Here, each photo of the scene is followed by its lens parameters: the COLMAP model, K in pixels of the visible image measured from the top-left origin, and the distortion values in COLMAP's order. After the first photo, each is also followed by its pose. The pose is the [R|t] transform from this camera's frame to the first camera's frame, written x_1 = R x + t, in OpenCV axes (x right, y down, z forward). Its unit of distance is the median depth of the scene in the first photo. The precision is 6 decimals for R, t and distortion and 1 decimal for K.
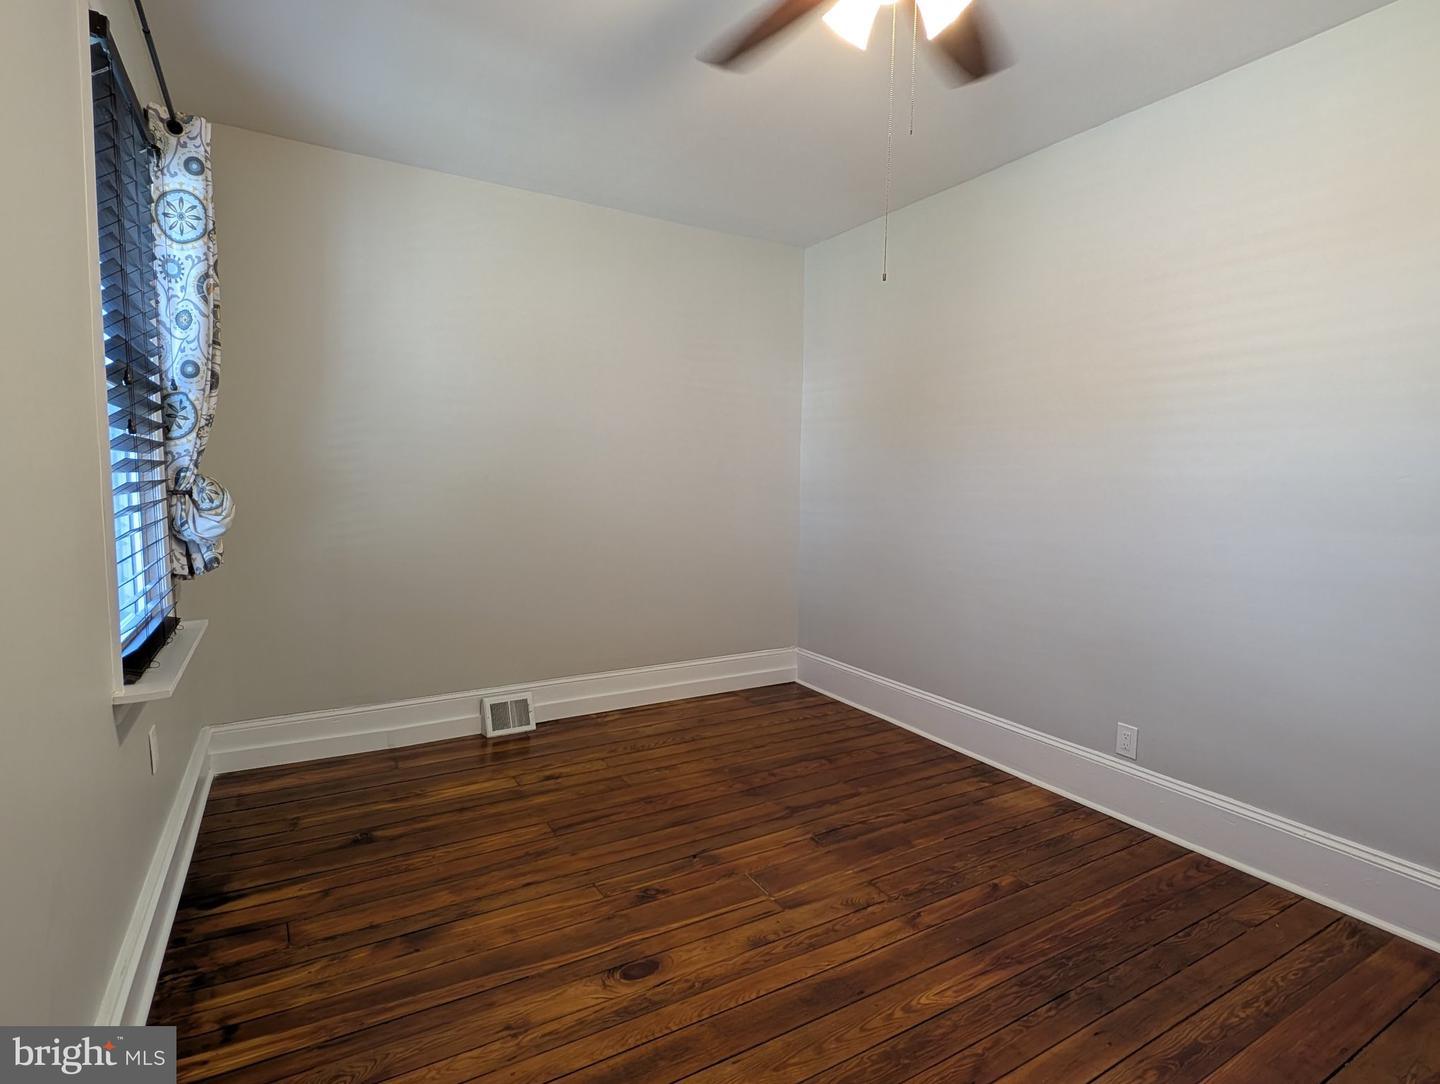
lens RADIAL K [[741.3, 0, 725.5], [0, 741.3, 546.4], [0, 0, 1]] dist [0.027252, -0.021053]
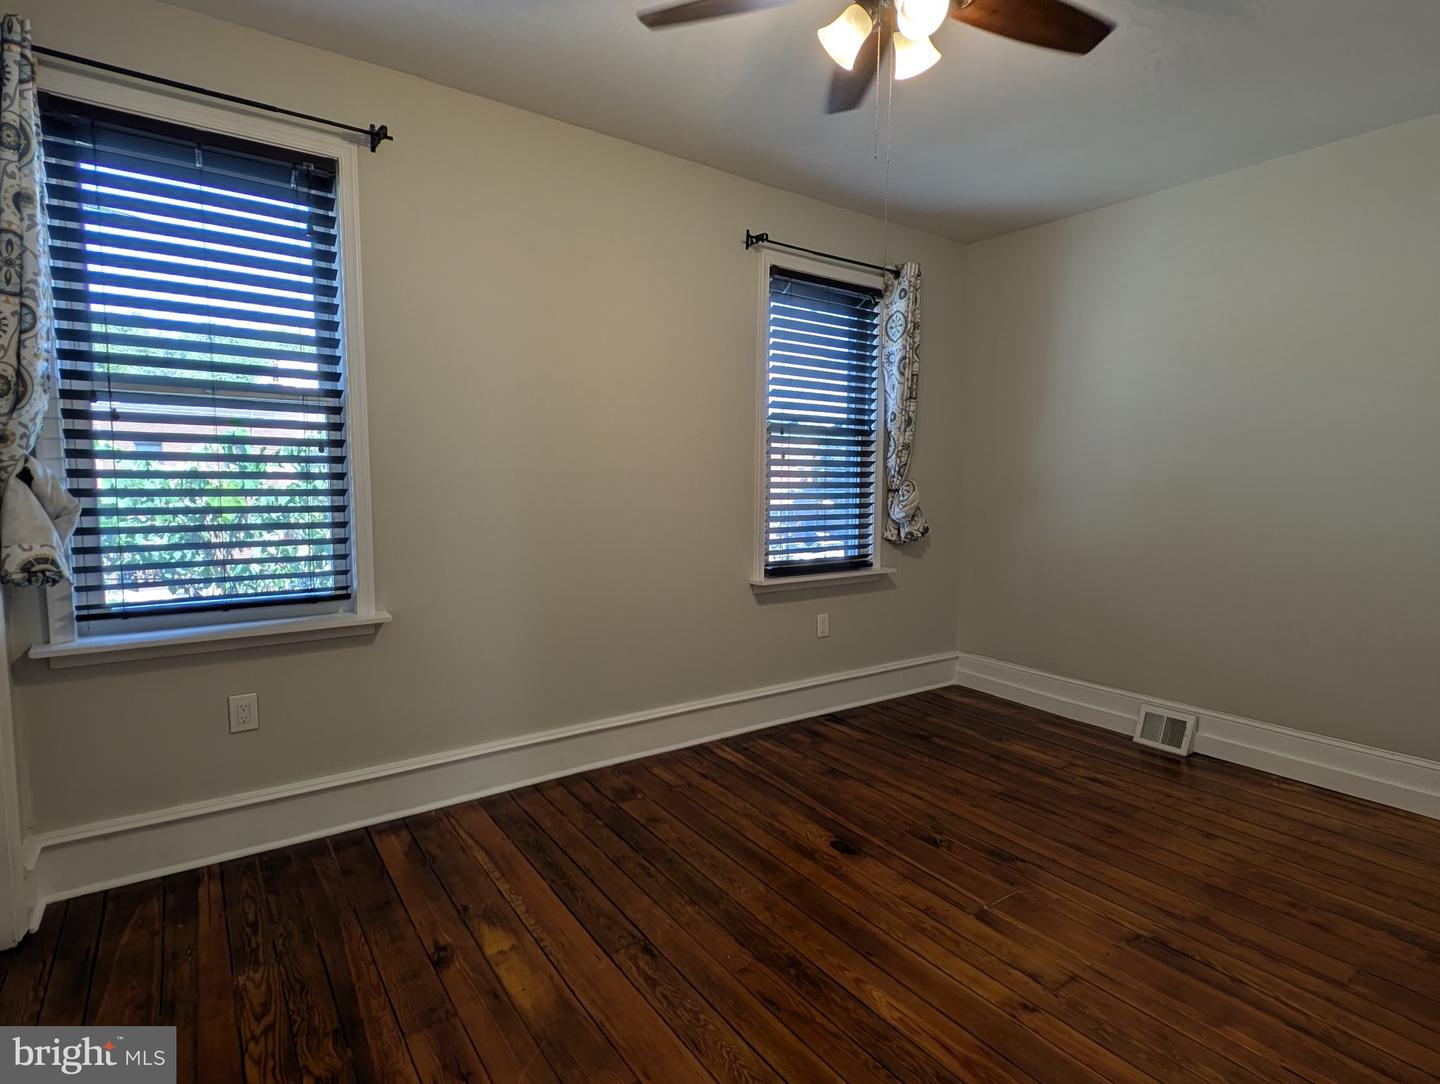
lens RADIAL K [[741.3, 0, 725.5], [0, 741.3, 546.4], [0, 0, 1]] dist [0.027252, -0.021053]
pose [[0.087456, 0.083311, -0.992679, 0.917117], [-0.103820, 0.991832, 0.074094, -0.033429], [0.990744, 0.096580, 0.095391, 0.493851]]
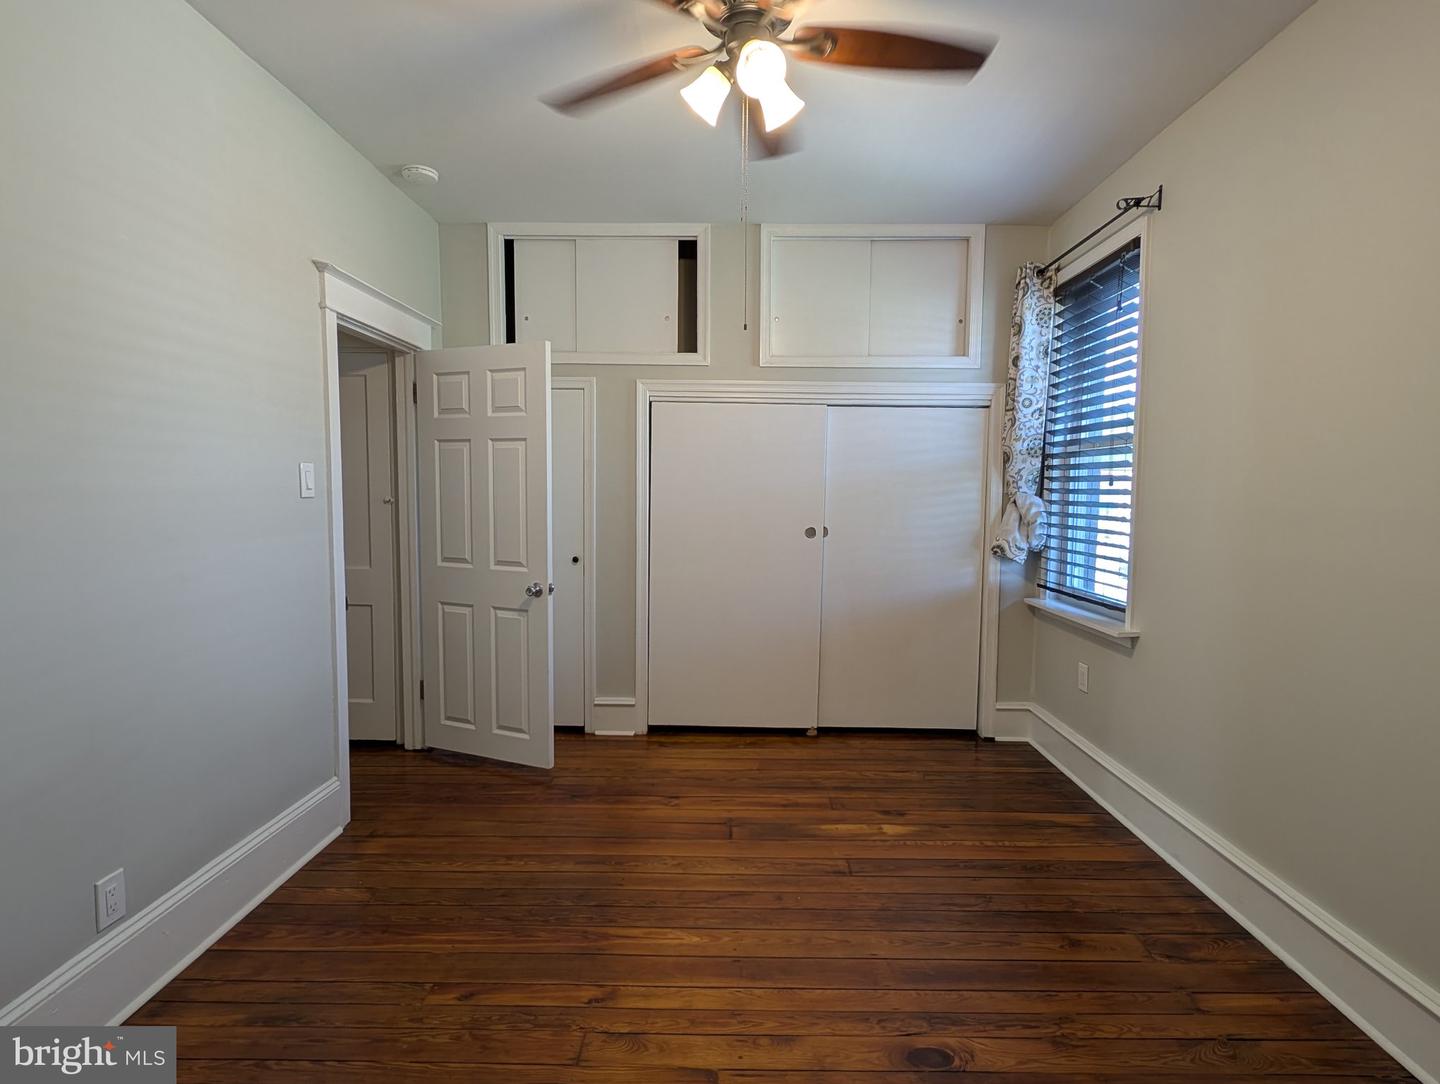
lens RADIAL K [[741.3, 0, 725.5], [0, 741.3, 546.4], [0, 0, 1]] dist [0.027252, -0.021053]
pose [[-0.851272, -0.060366, 0.521241, -0.269766], [0.029900, 0.986166, 0.163041, -0.150600], [-0.523872, 0.154377, -0.837691, 1.432594]]
